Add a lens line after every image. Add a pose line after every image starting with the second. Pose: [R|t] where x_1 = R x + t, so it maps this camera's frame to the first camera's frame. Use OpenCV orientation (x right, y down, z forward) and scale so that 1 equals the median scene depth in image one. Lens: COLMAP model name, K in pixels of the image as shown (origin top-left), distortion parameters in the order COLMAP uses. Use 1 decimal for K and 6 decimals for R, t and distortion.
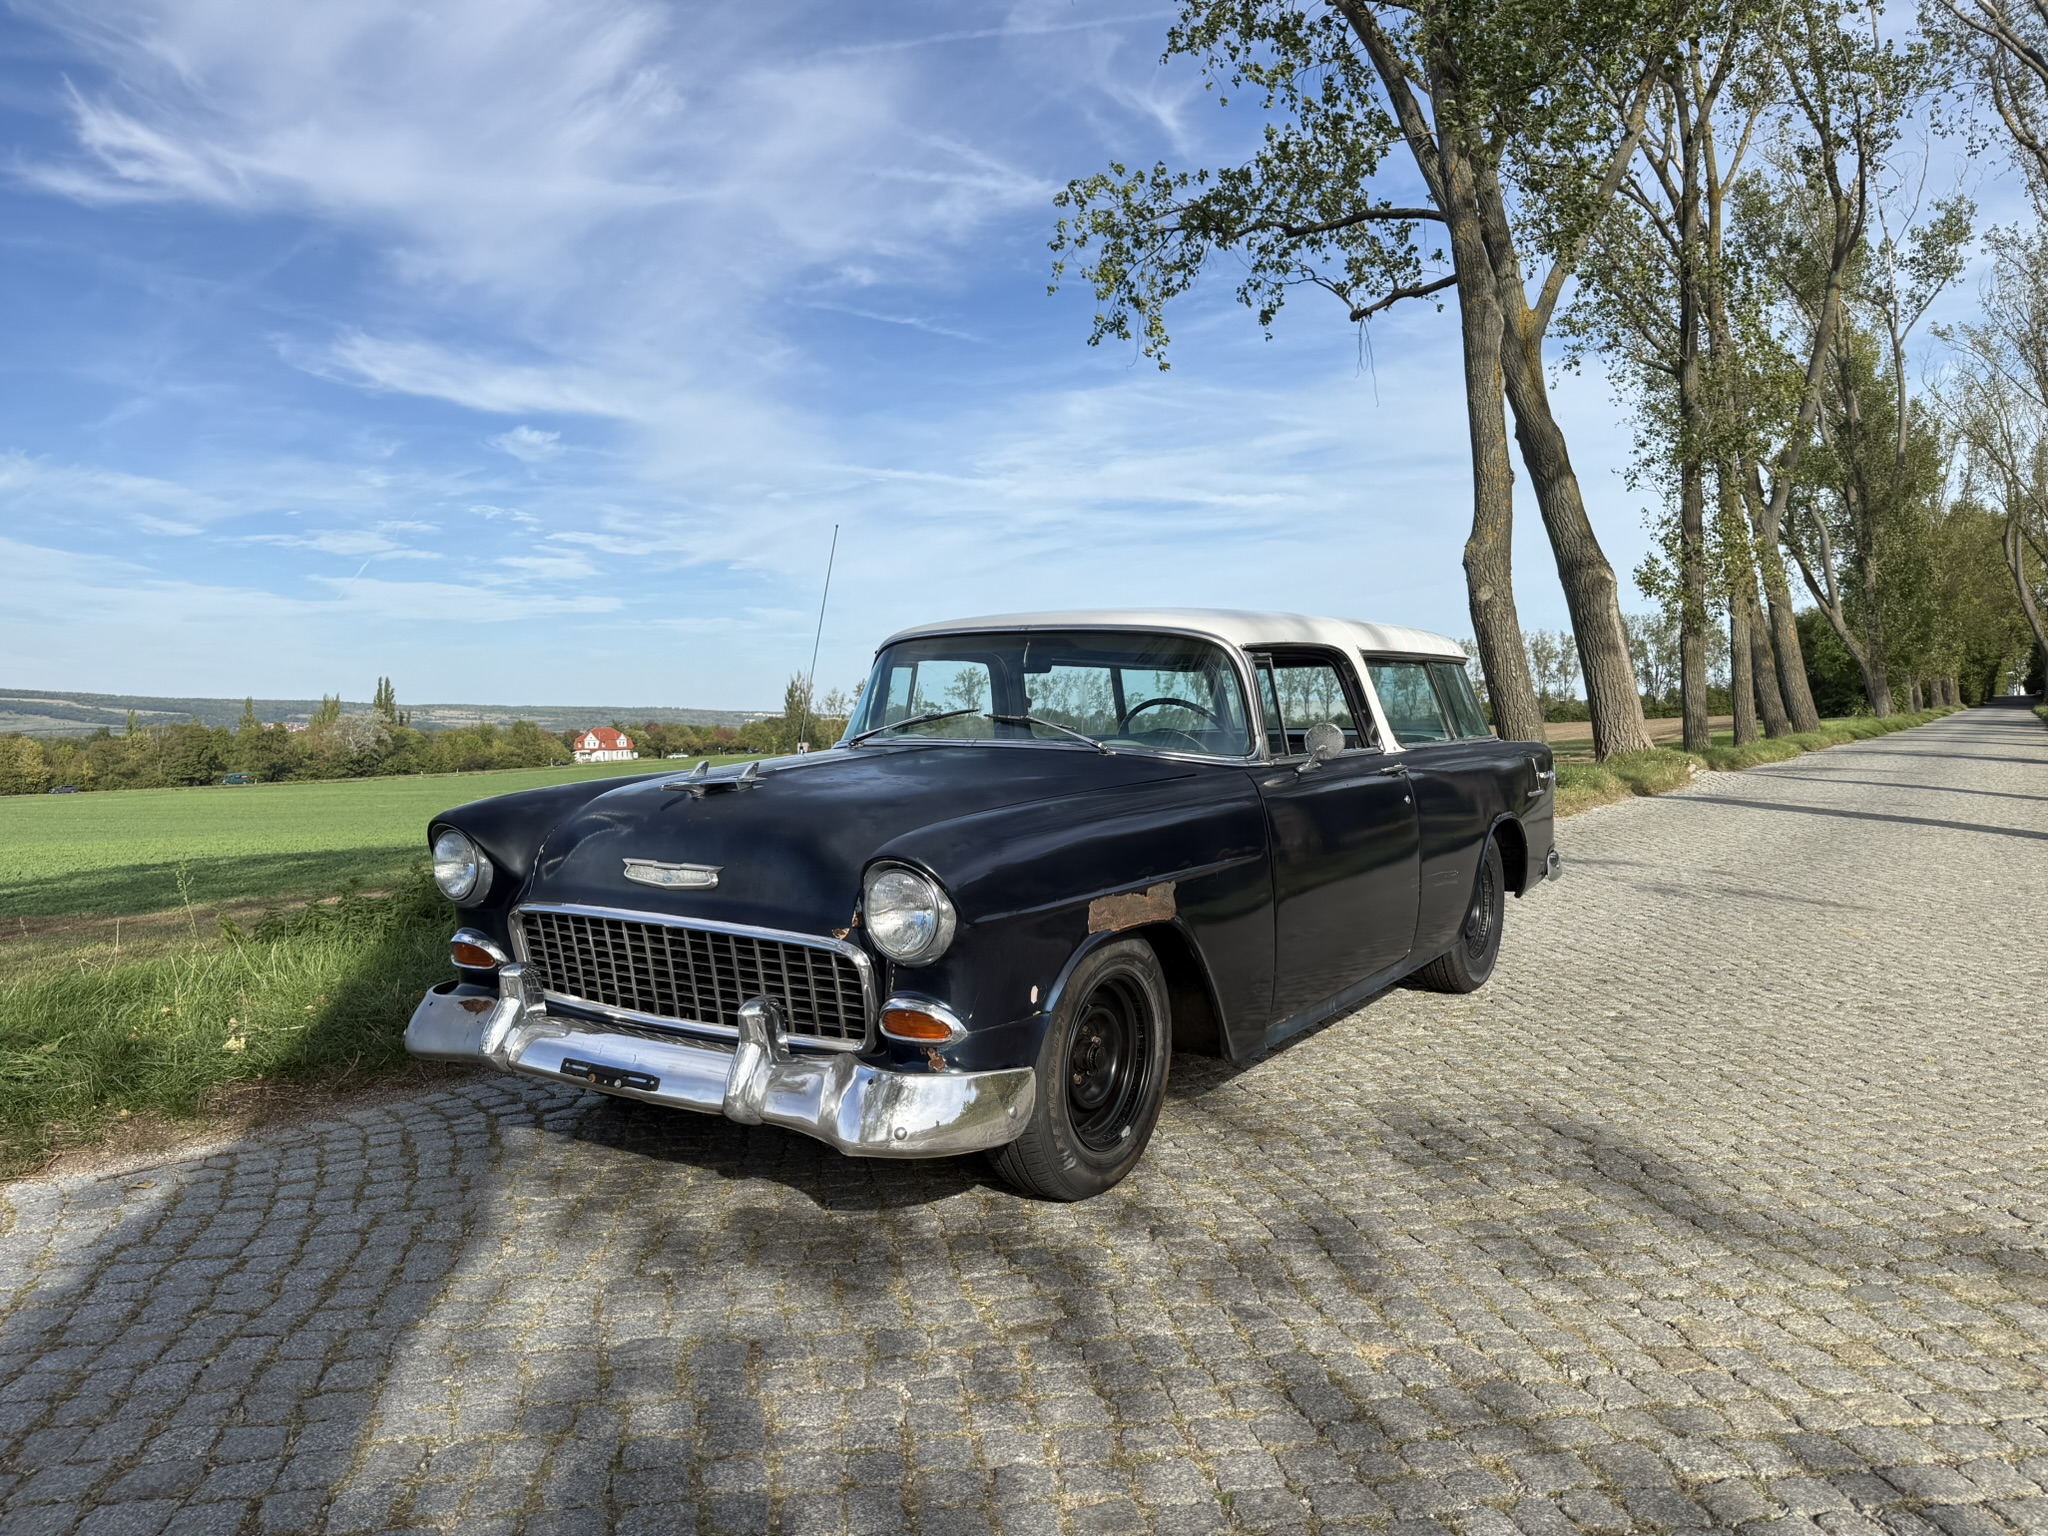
lens RADIAL K [[1458.0, 0, 1032.5], [0, 1458.0, 768.8], [0, 0, 1]] dist [0.024290, -0.034726]
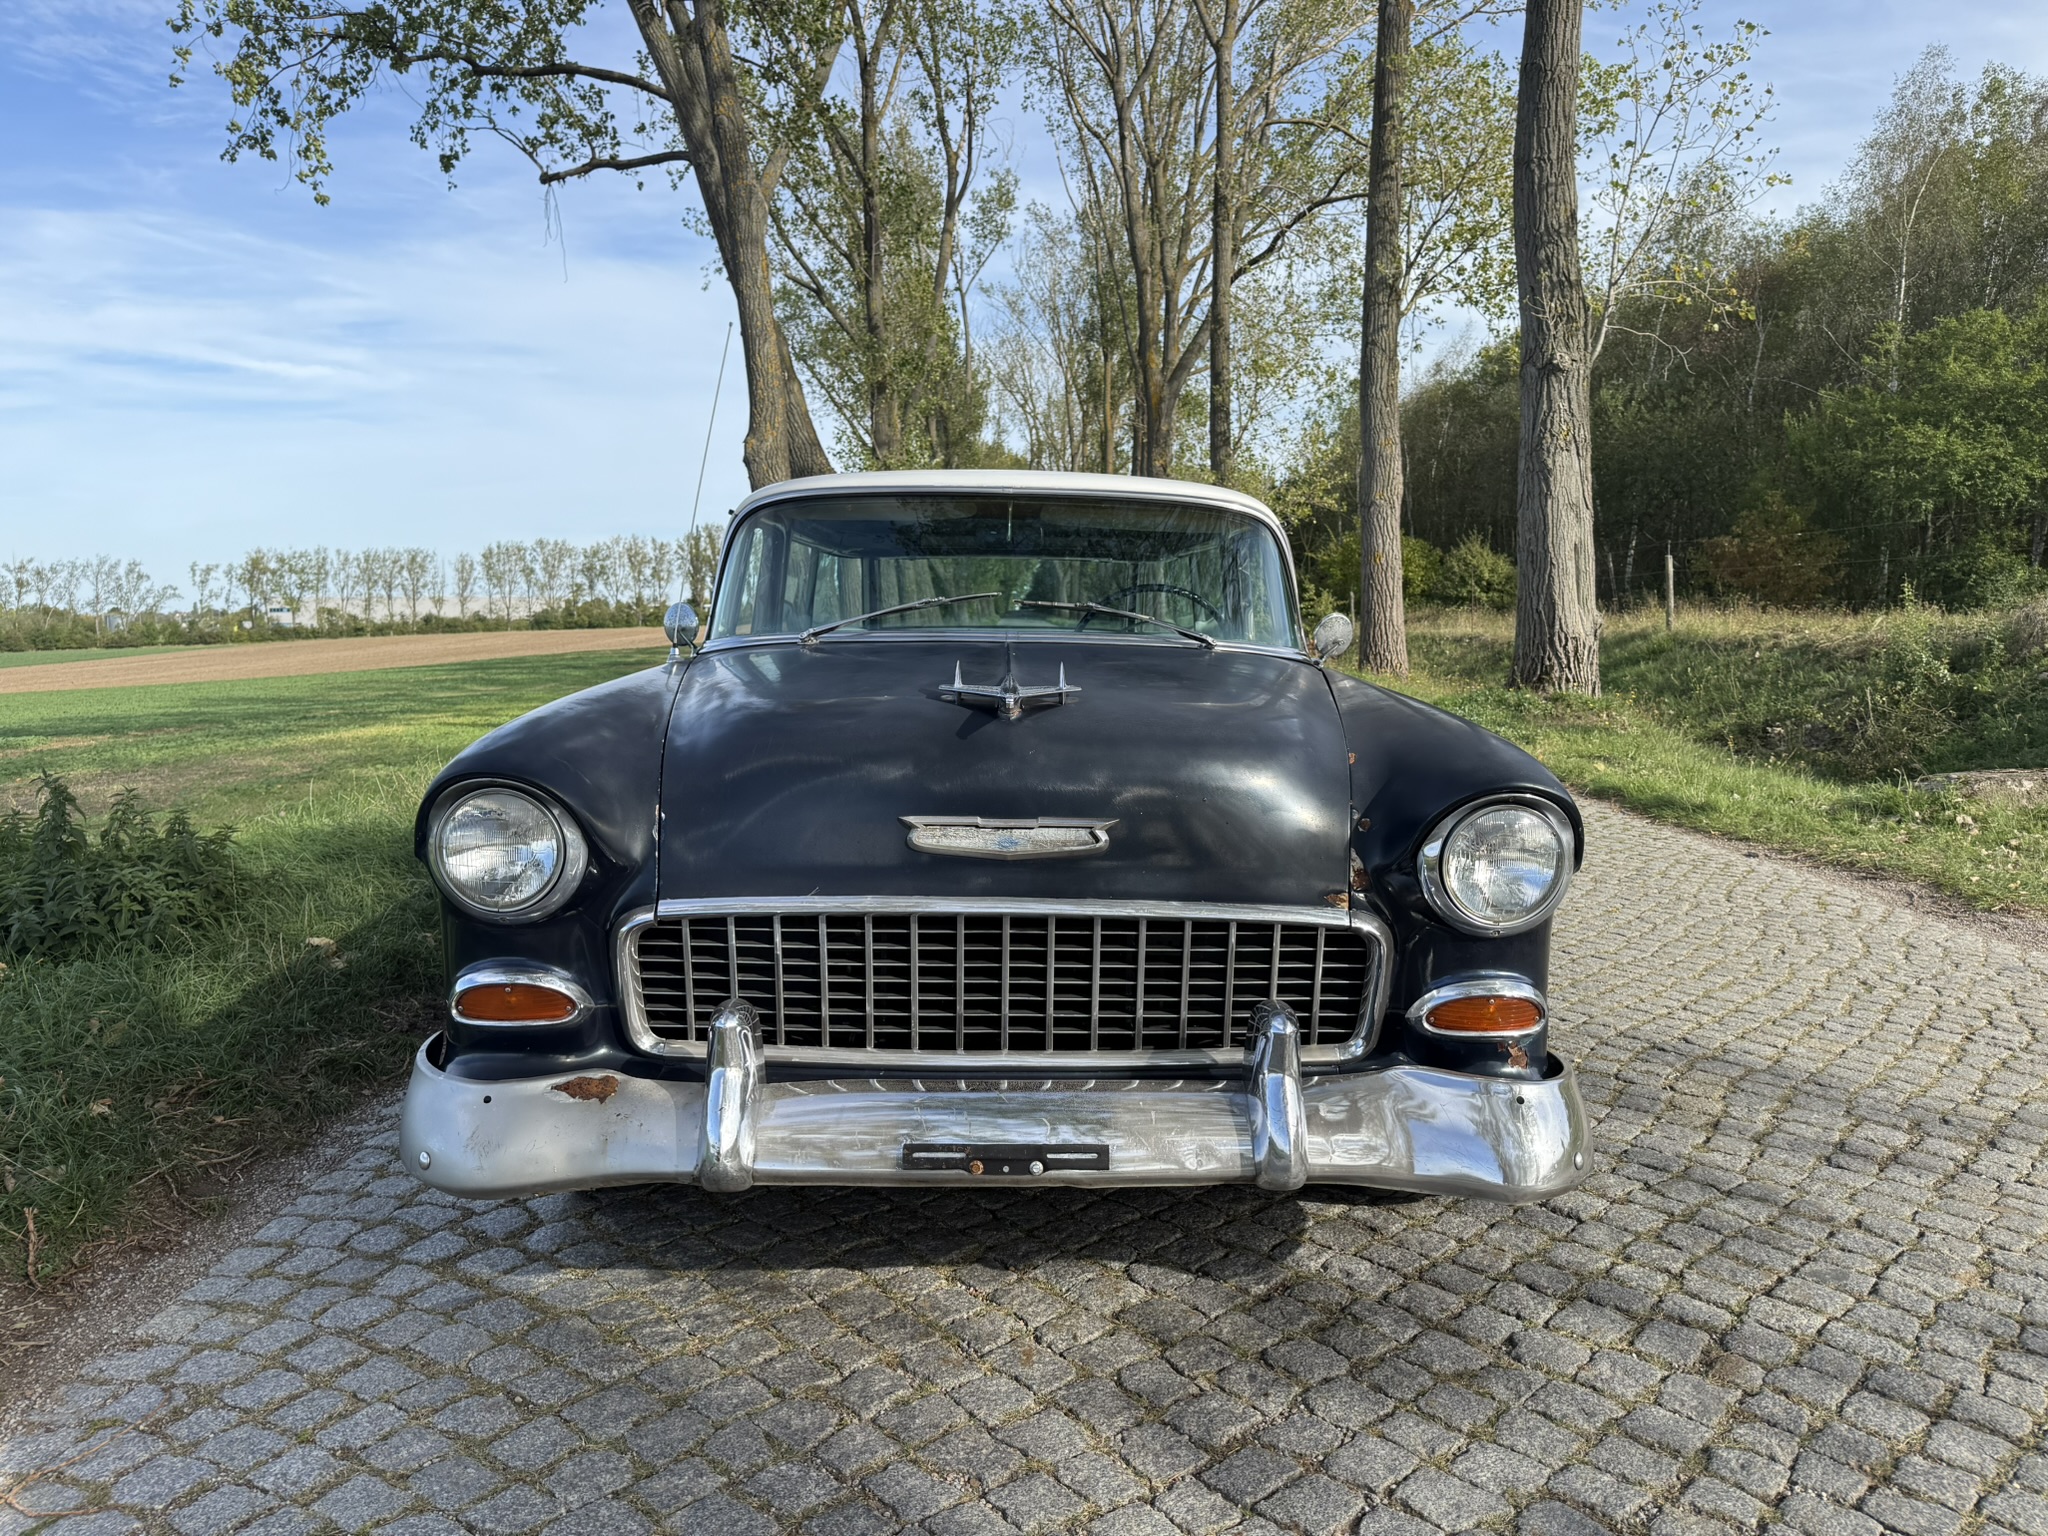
lens RADIAL K [[1458.0, 0, 1010.8], [0, 1458.0, 776.8], [0, 0, 1]] dist [0.024290, -0.034726]
pose [[0.829562, -0.050307, 0.556143, -0.067342], [0.010847, 0.997198, 0.074023, -0.000009], [-0.558309, -0.055374, 0.827783, 0.052377]]
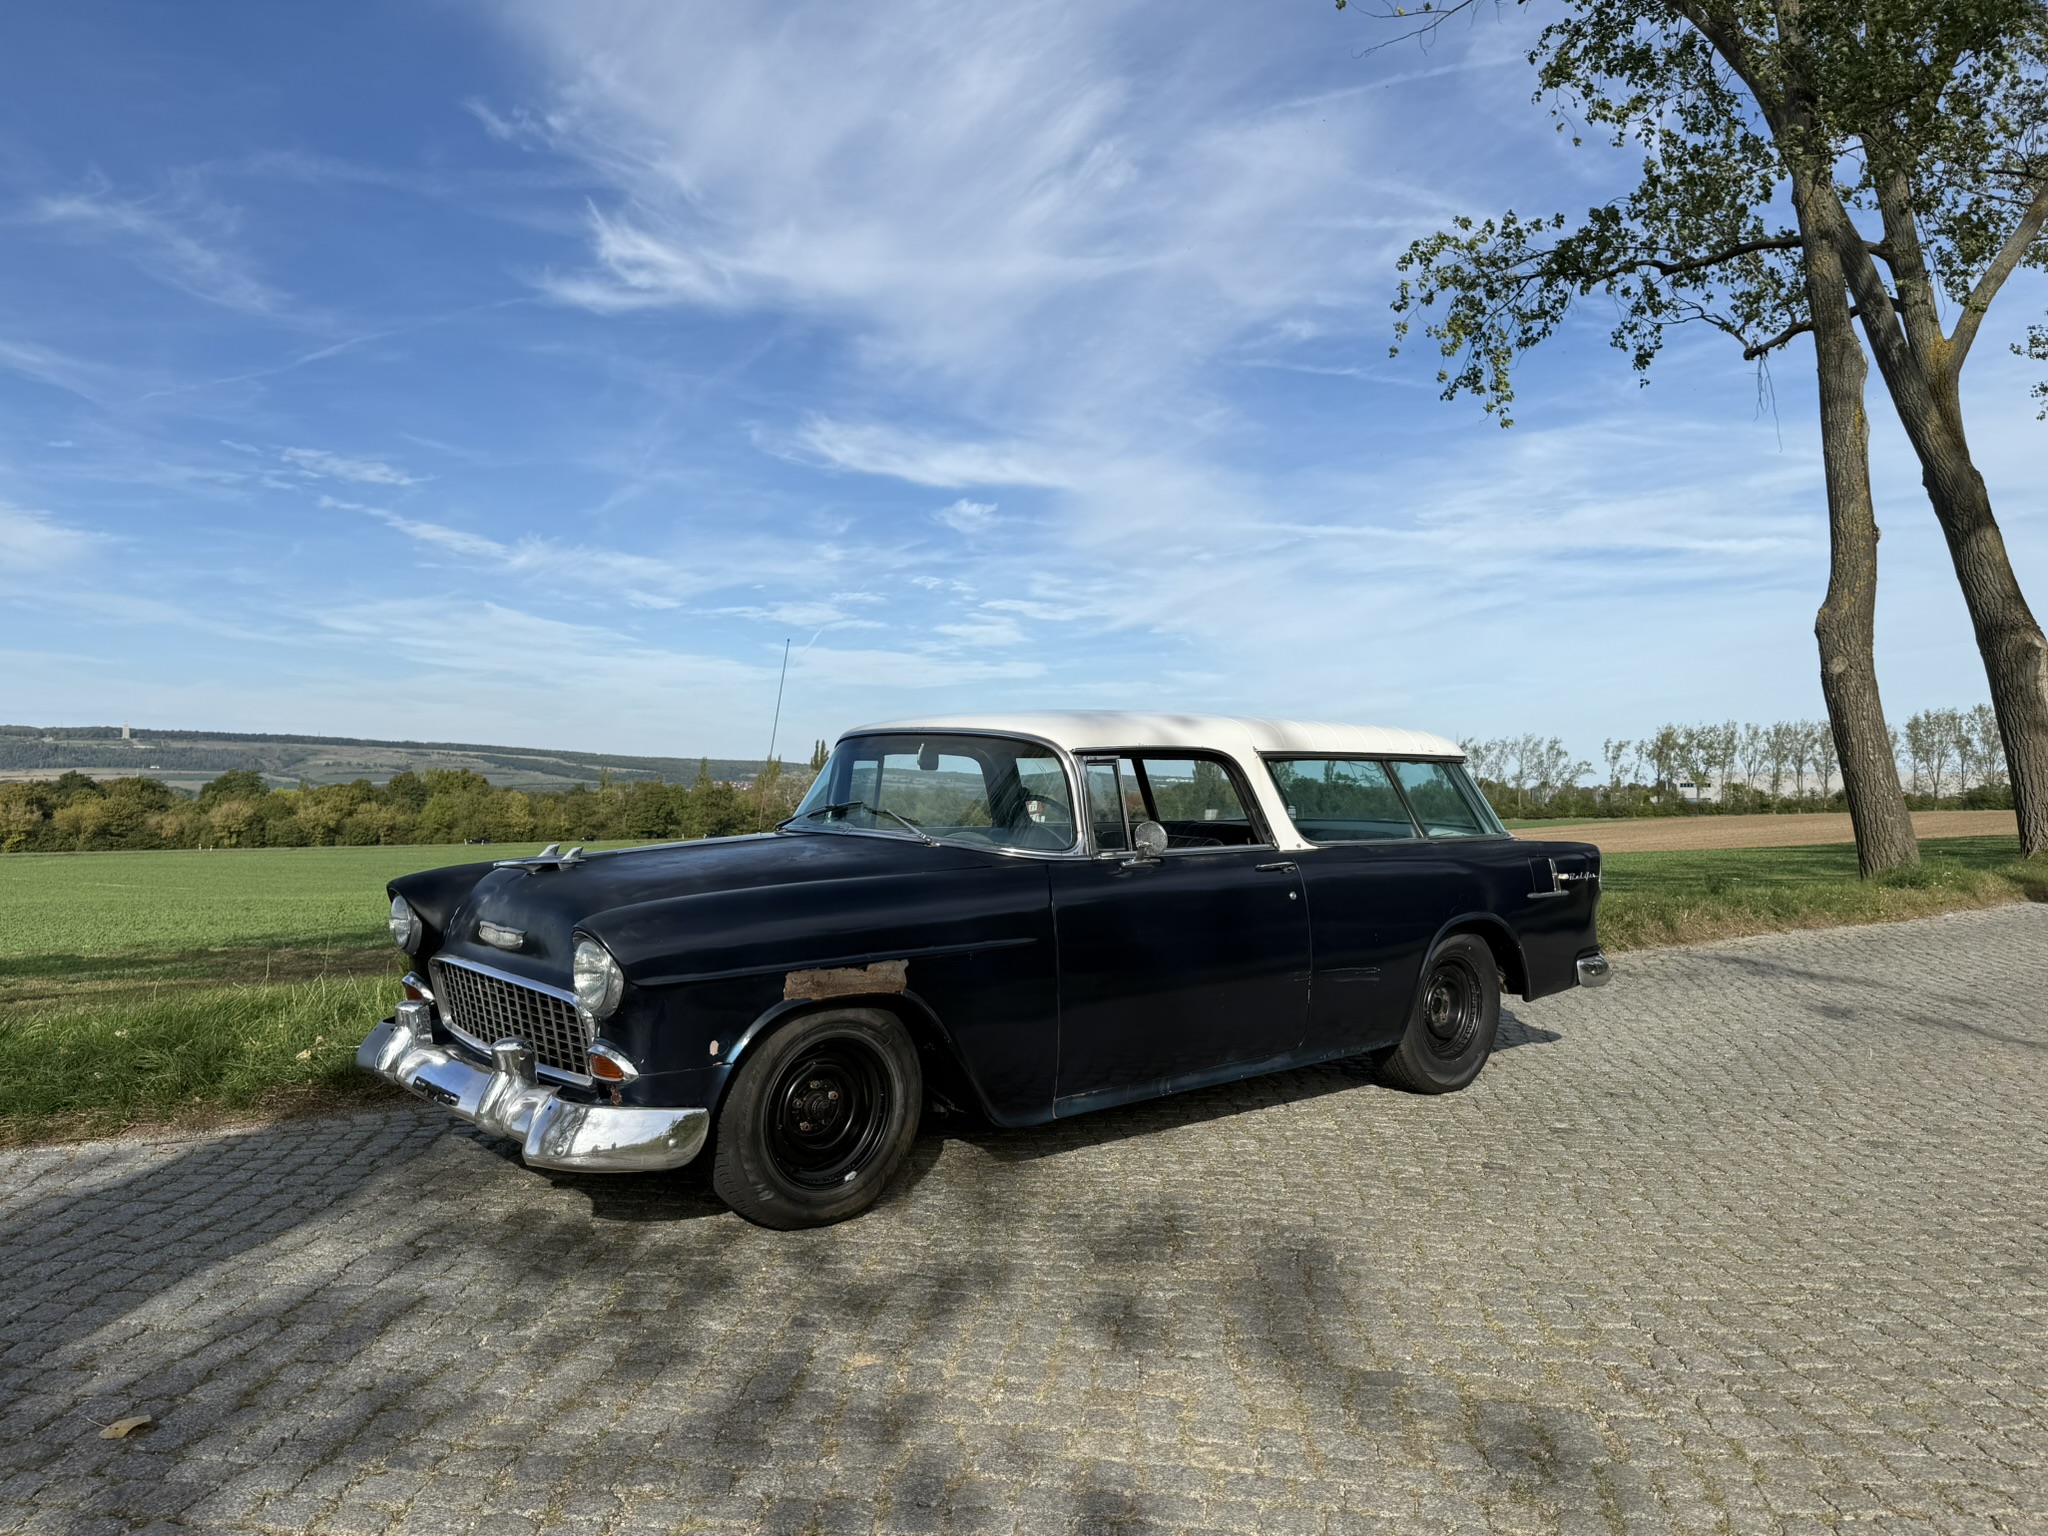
lens RADIAL K [[1513.2, 0, 1028.7], [0, 1513.2, 786.4], [0, 0, 1]] dist [0.022168, -0.031957]
pose [[0.957914, 0.018050, -0.286489, 0.069442], [-0.027855, 0.999156, -0.030189, -0.003439], [0.285702, 0.036898, 0.957608, -0.015362]]
